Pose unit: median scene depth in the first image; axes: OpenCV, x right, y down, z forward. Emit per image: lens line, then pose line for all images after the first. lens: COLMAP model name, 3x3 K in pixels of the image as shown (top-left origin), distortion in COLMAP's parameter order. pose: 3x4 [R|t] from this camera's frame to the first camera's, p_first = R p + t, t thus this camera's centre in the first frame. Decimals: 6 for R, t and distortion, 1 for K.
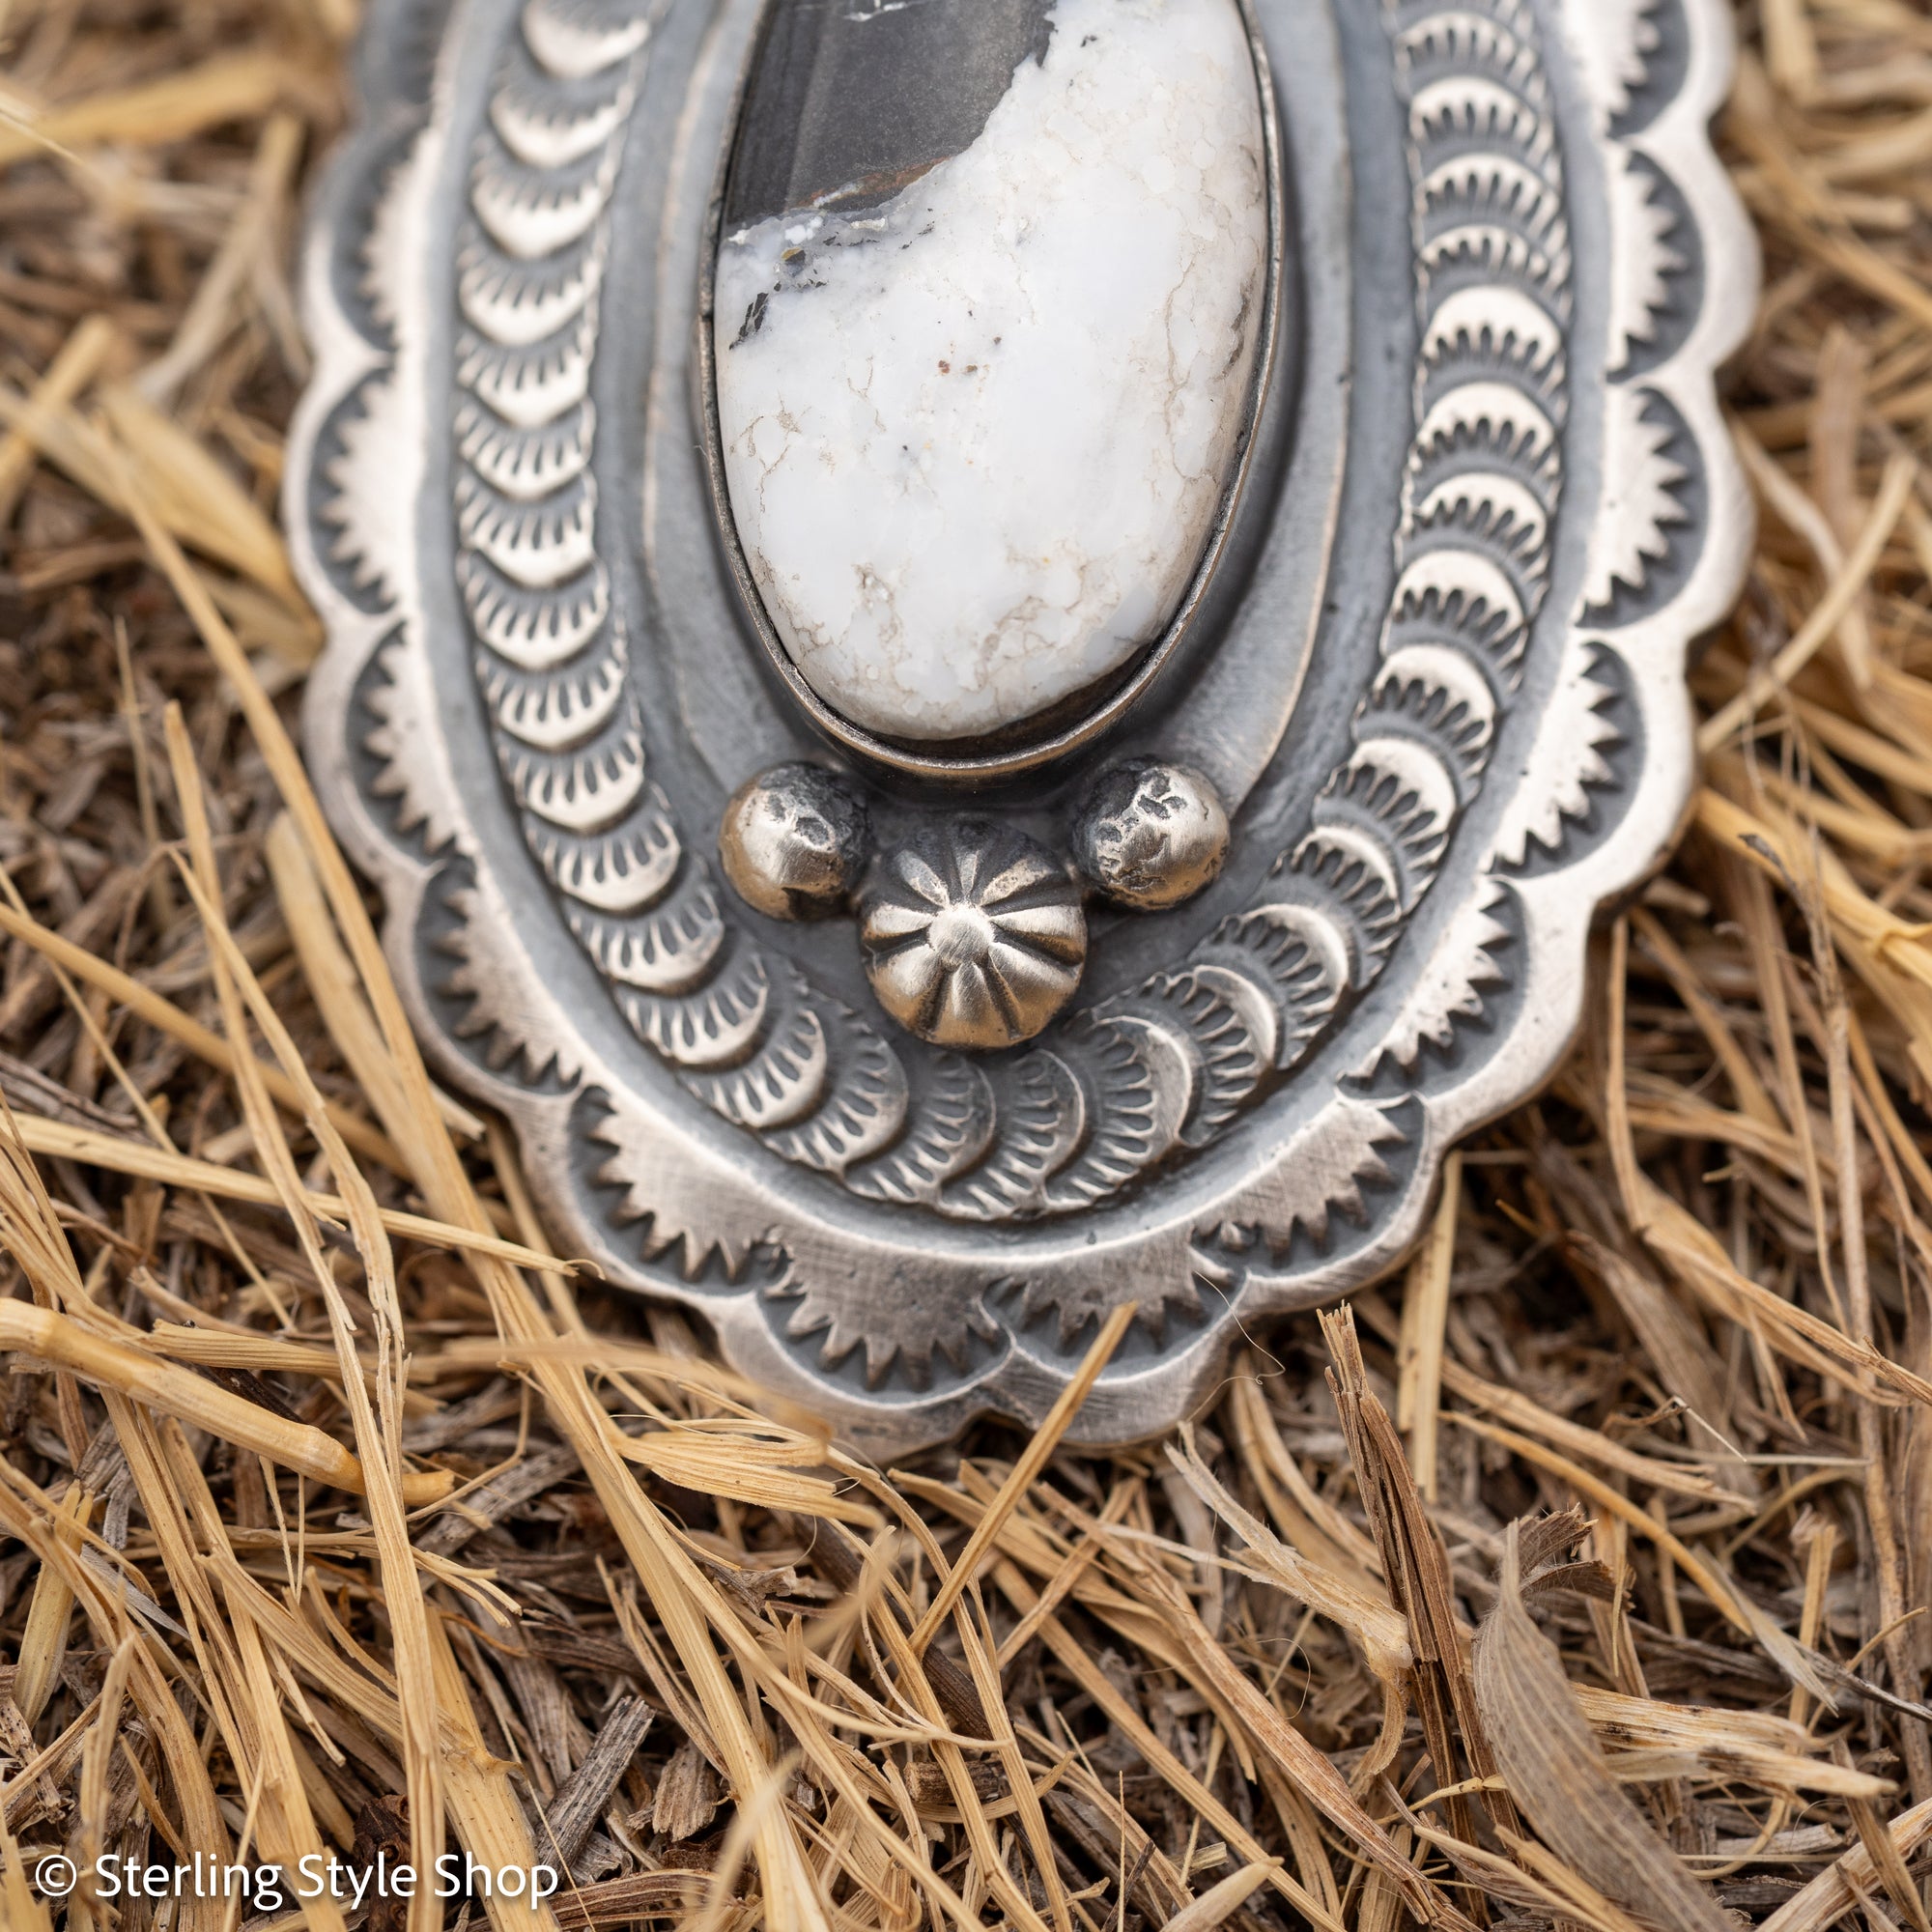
lens RADIAL K [[11088.7, 0, 966.0], [0, 11088.7, 966.0], [0, 0, 1]] dist [-0.287625, 32.283811]
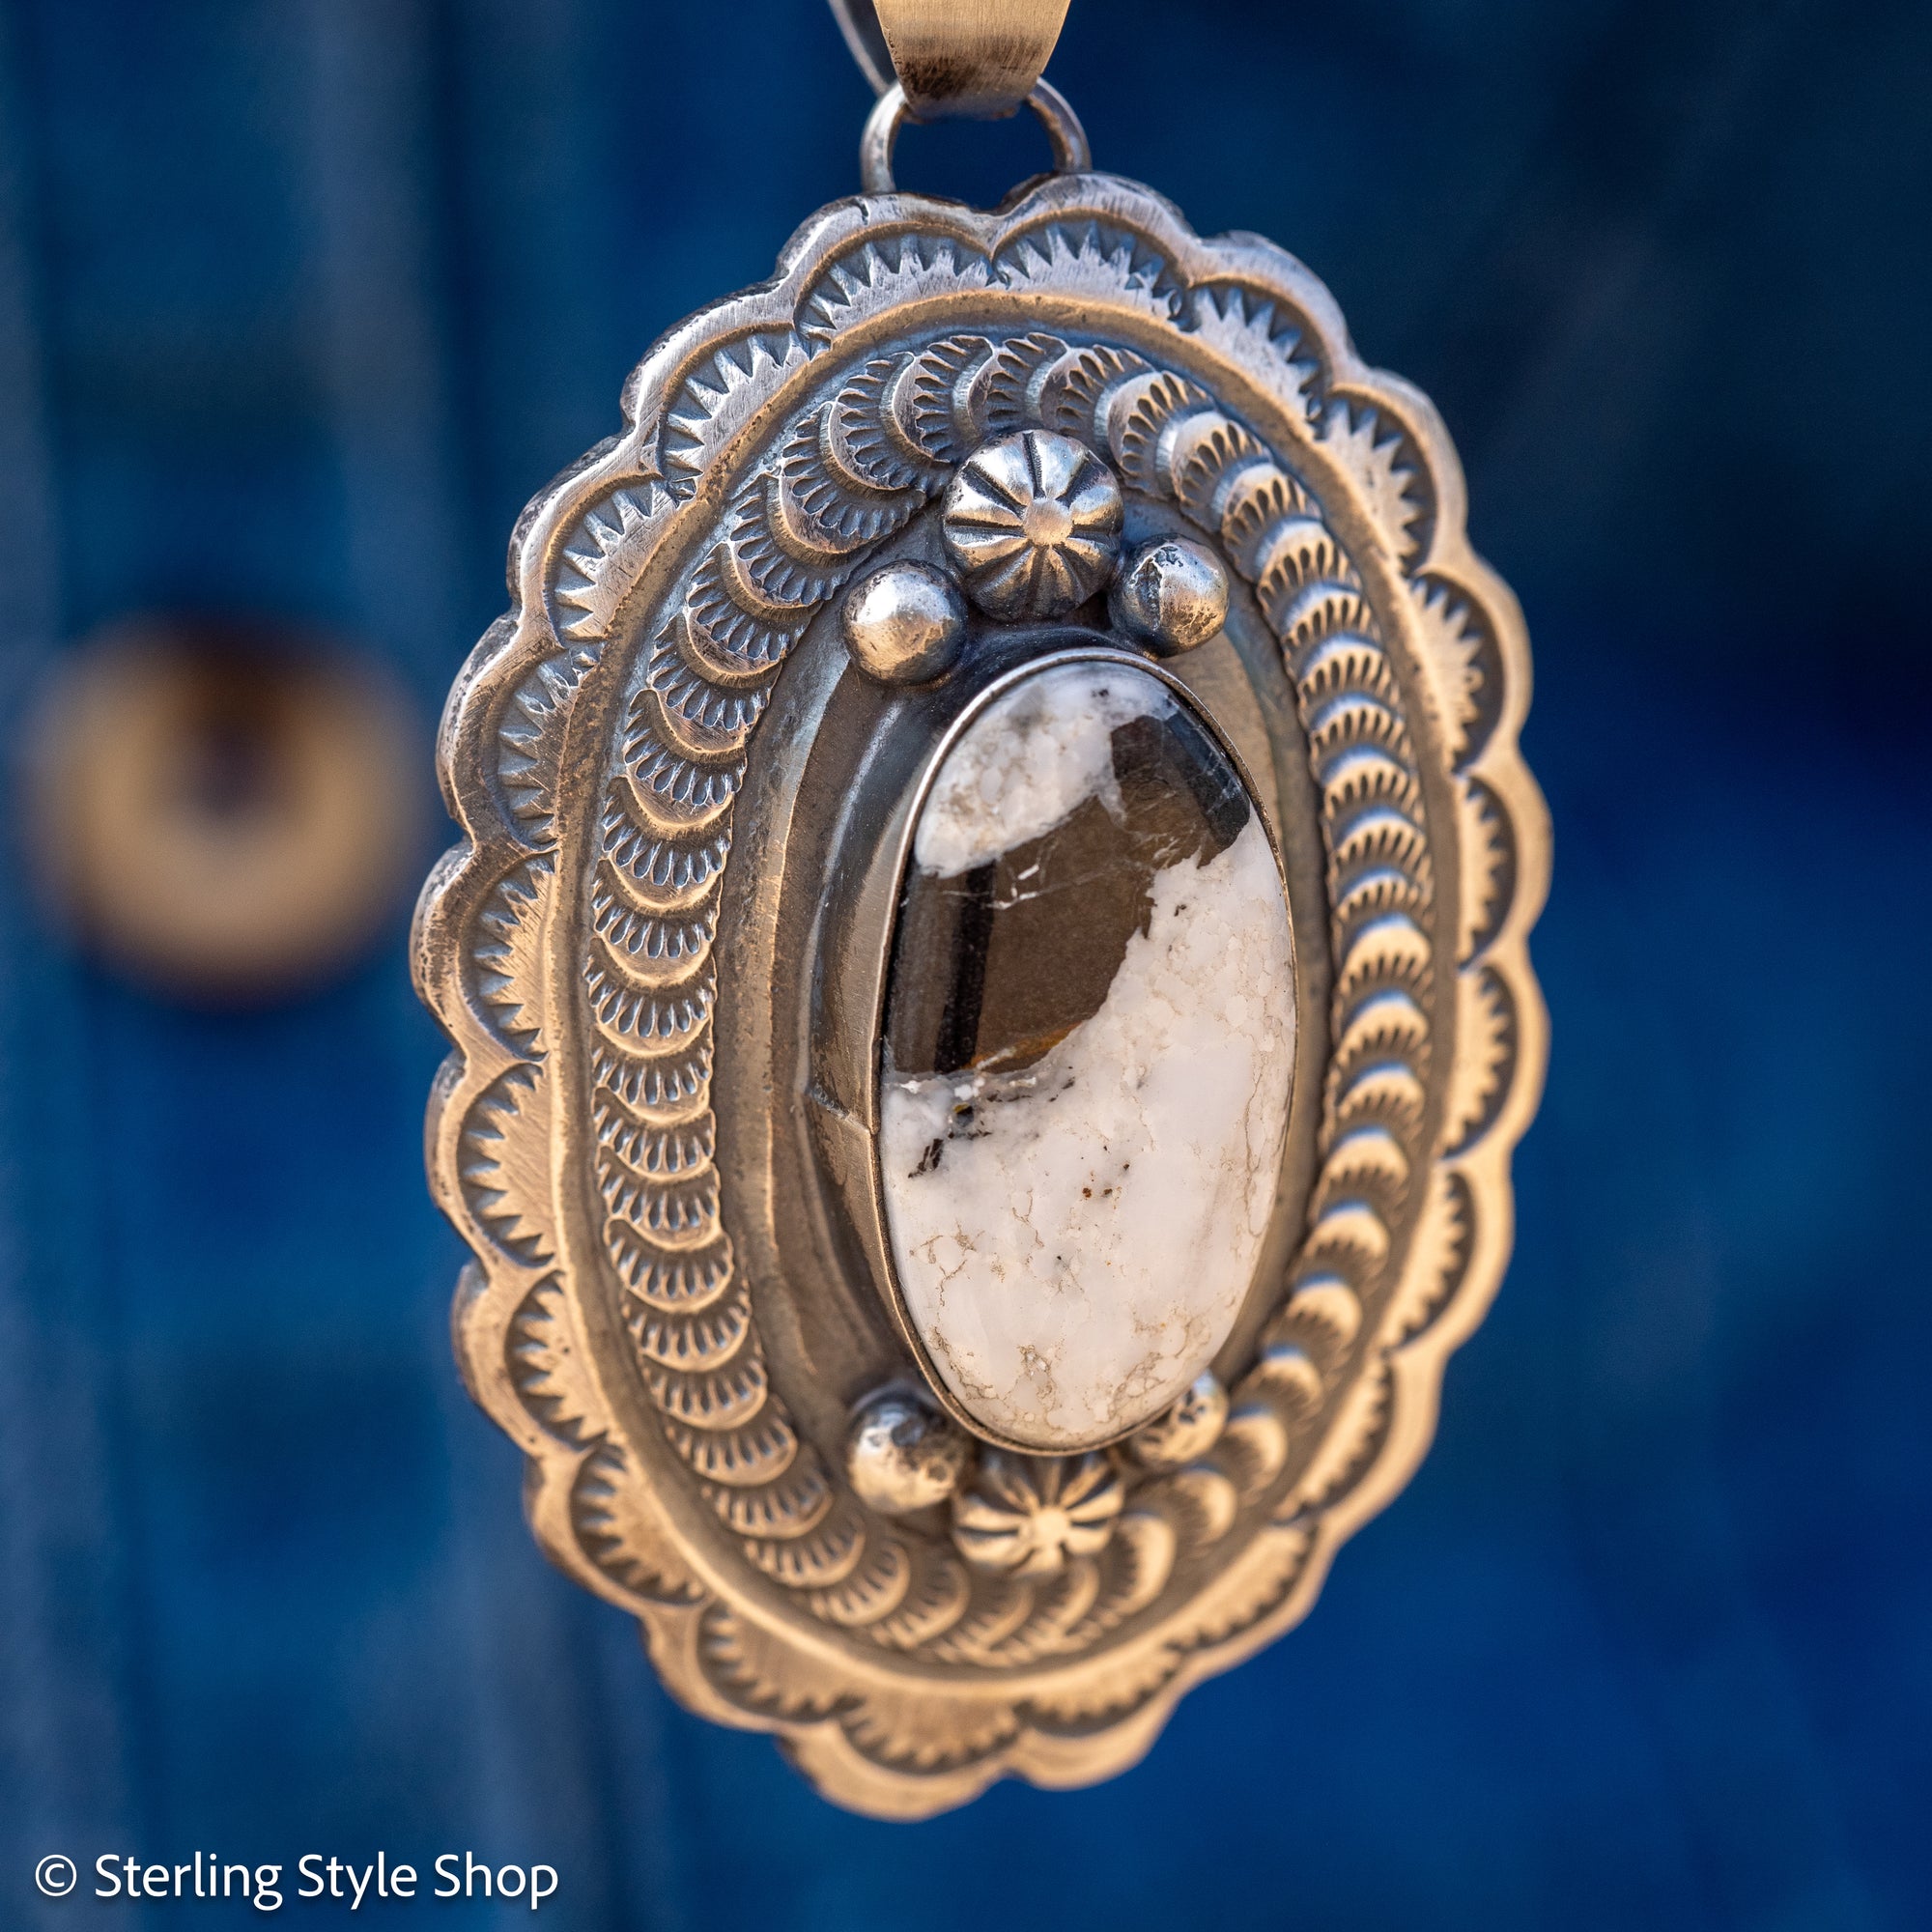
lens RADIAL K [[11088.7, 0, 966.0], [0, 11088.7, 966.0], [0, 0, 1]] dist [-0.287625, 32.283811]
pose [[0.913693, -0.160260, 0.373473, -0.473617], [-0.066891, 0.847132, 0.527156, -0.727844], [-0.400863, -0.506641, 0.763298, 0.056008]]
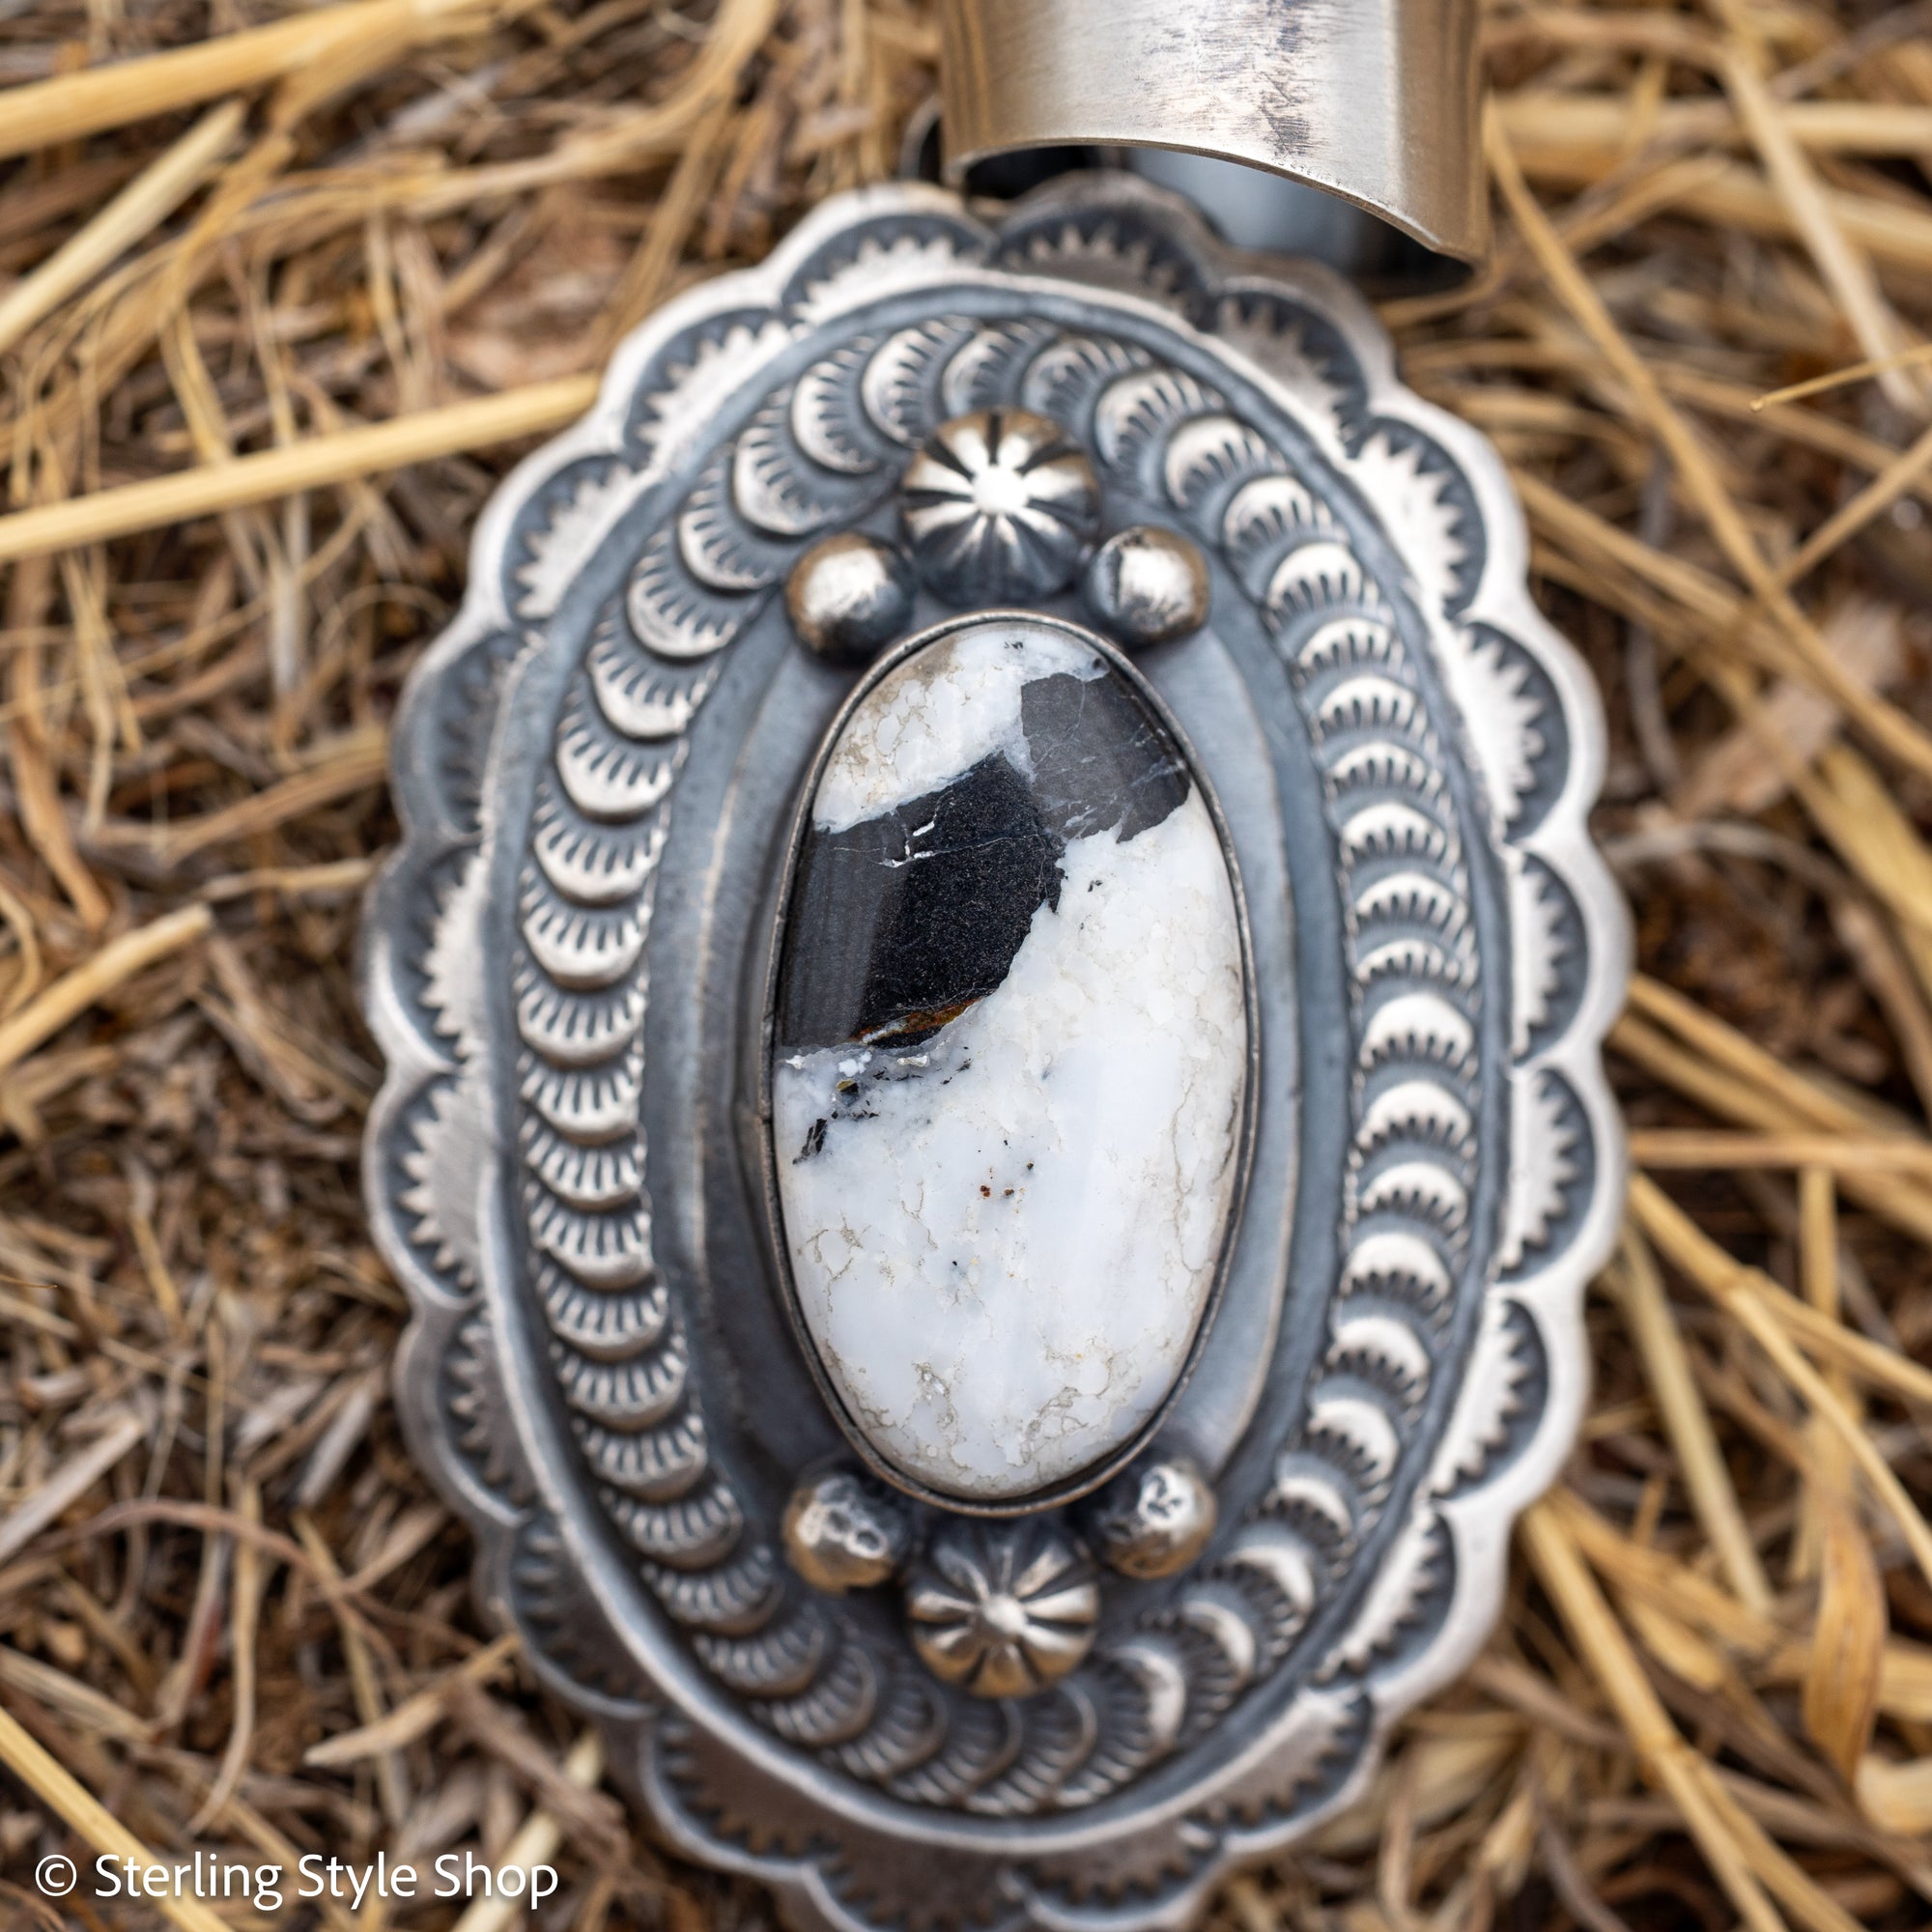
lens RADIAL K [[11088.7, 0, 966.0], [0, 11088.7, 966.0], [0, 0, 1]] dist [-0.287625, 32.283811]
pose [[0.991225, -0.053443, 0.120898, -0.141109], [0.012911, 0.949392, 0.313827, -0.434675], [-0.131551, -0.309513, 0.941752, -0.086156]]
